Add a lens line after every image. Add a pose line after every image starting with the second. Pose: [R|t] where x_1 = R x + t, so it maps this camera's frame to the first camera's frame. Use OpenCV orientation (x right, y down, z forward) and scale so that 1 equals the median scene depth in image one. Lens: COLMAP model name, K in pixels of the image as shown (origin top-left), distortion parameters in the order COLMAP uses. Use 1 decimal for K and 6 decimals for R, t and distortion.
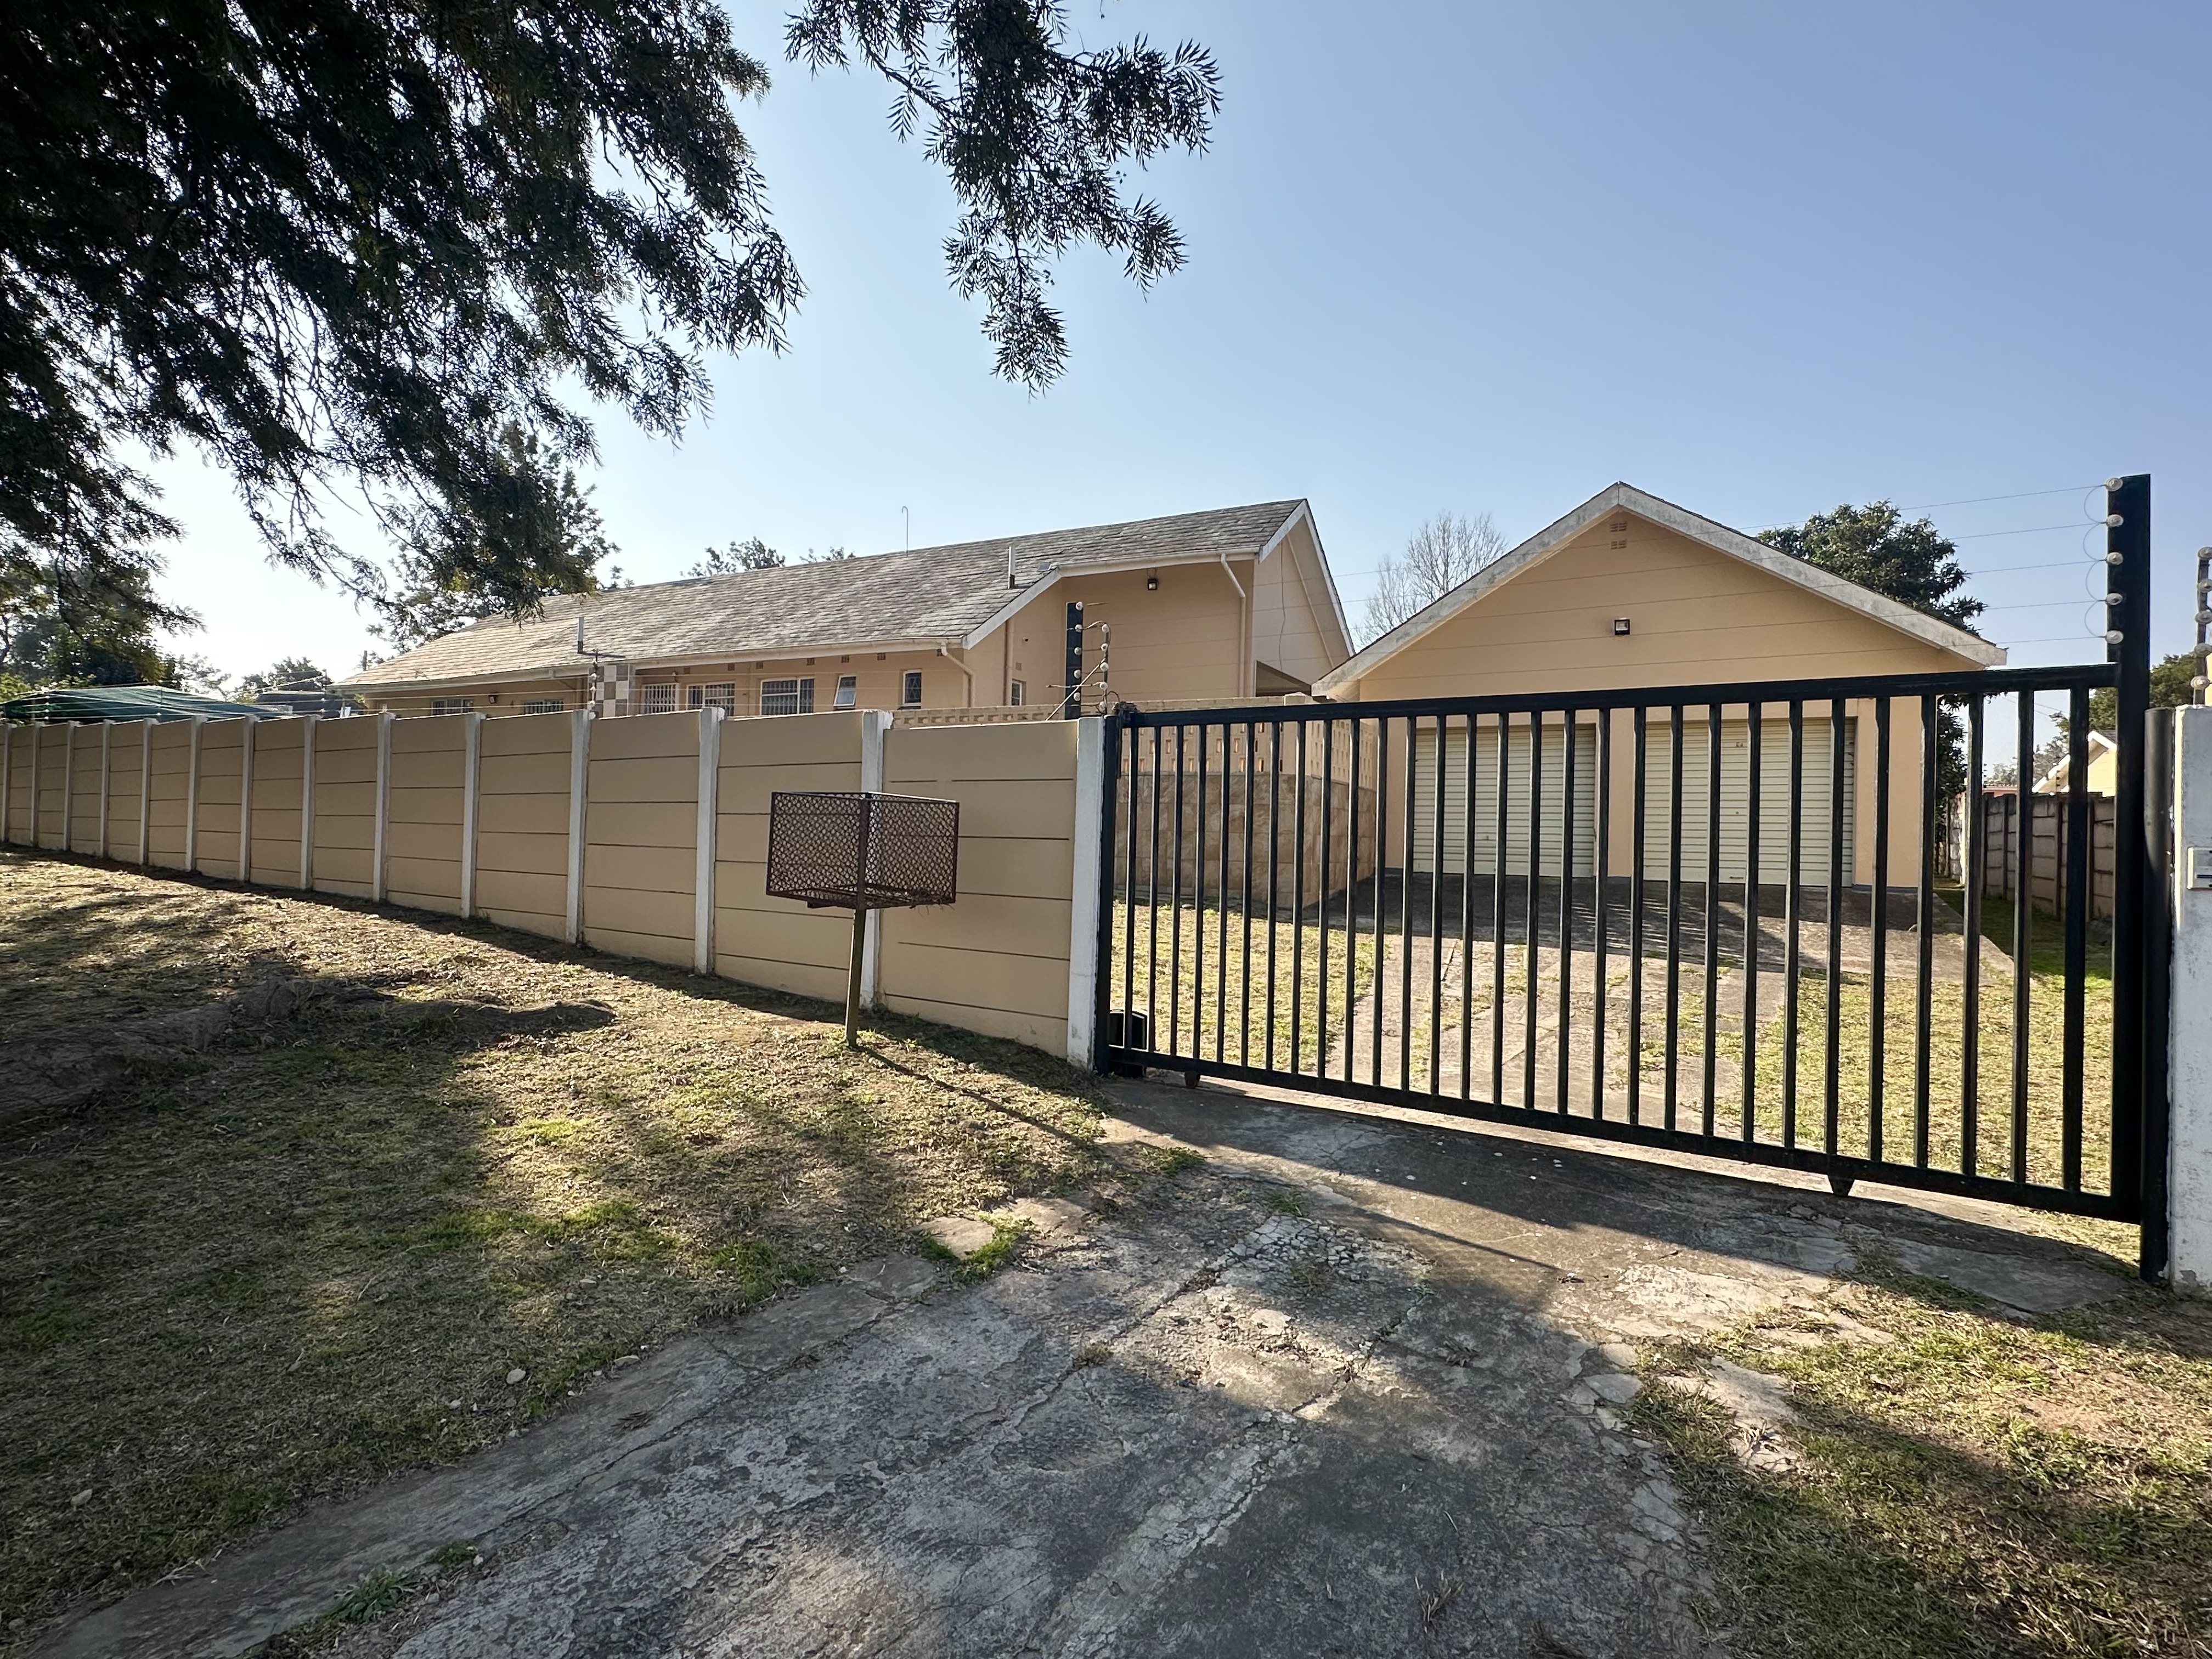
lens RADIAL K [[1053.3, 0, 1106.0], [0, 1053.3, 829.5], [0, 0, 1]] dist [0.000283, 0.000018]
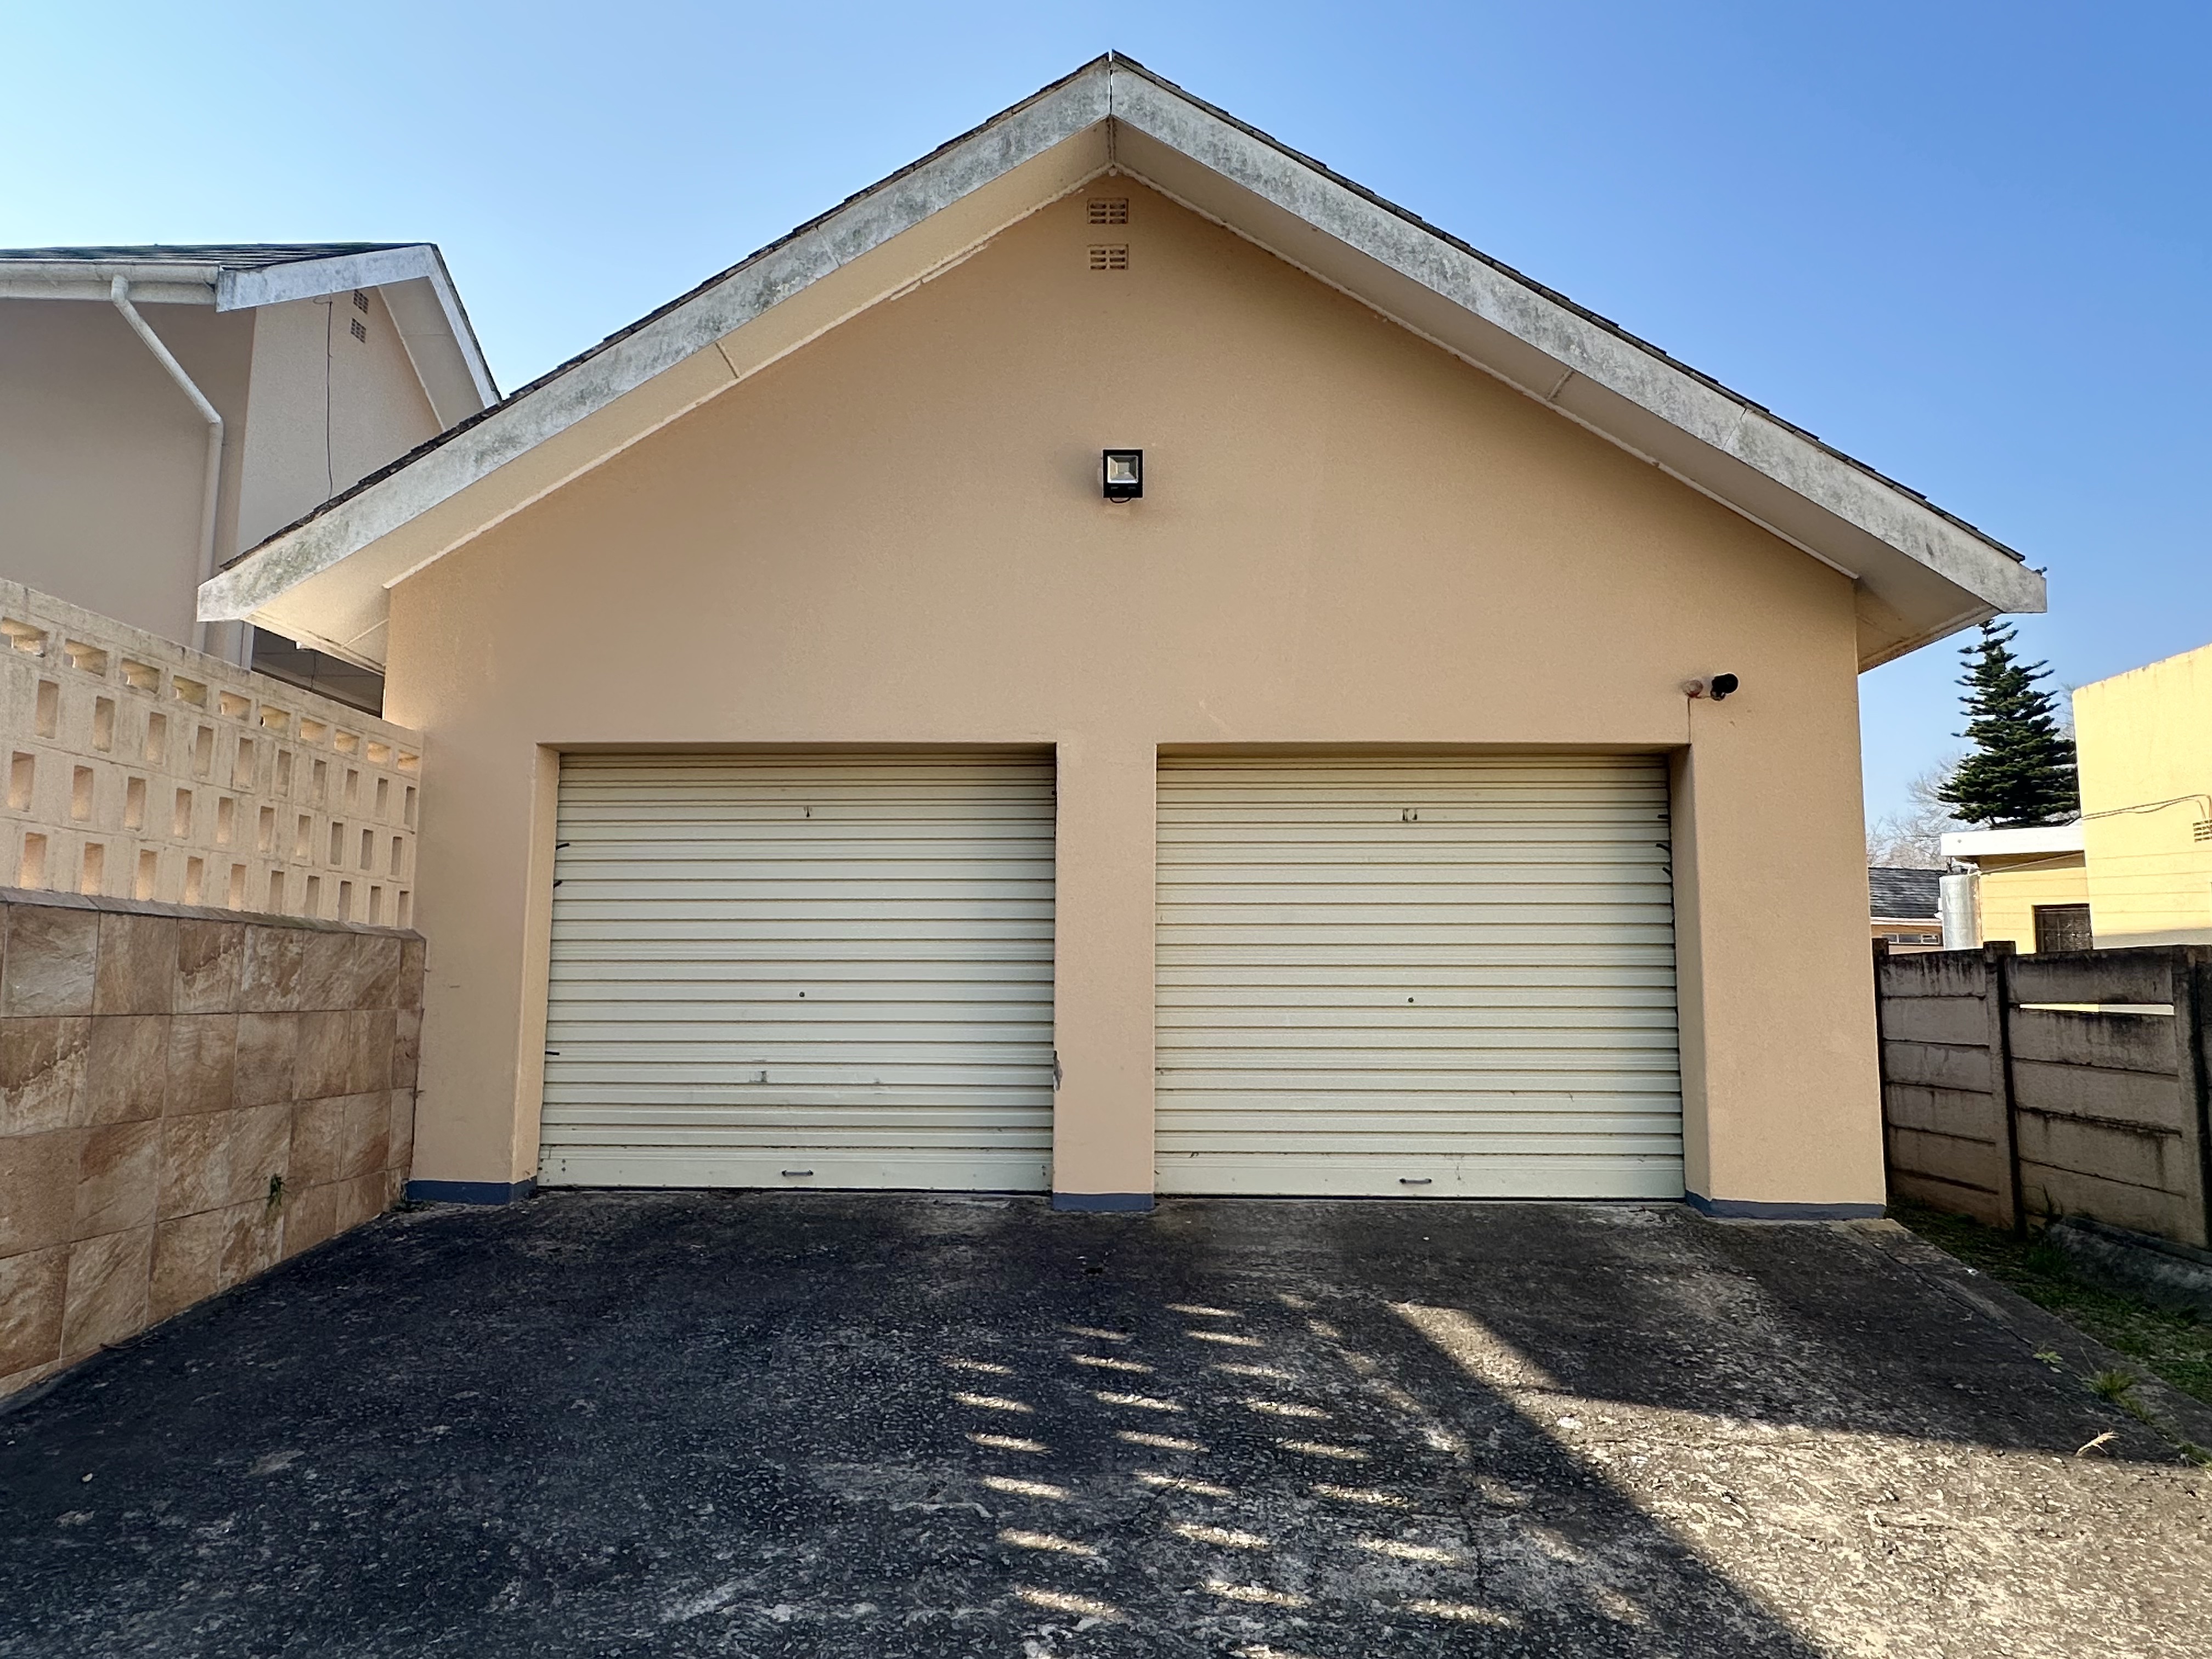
lens RADIAL K [[1053.3, 0, 1106.0], [0, 1053.3, 829.5], [0, 0, 1]] dist [0.000283, 0.000018]
pose [[0.882219, 0.043429, 0.468831, 0.328757], [0.013181, 0.993069, -0.116794, -0.033894], [-0.470654, 0.109218, 0.875532, 0.714457]]
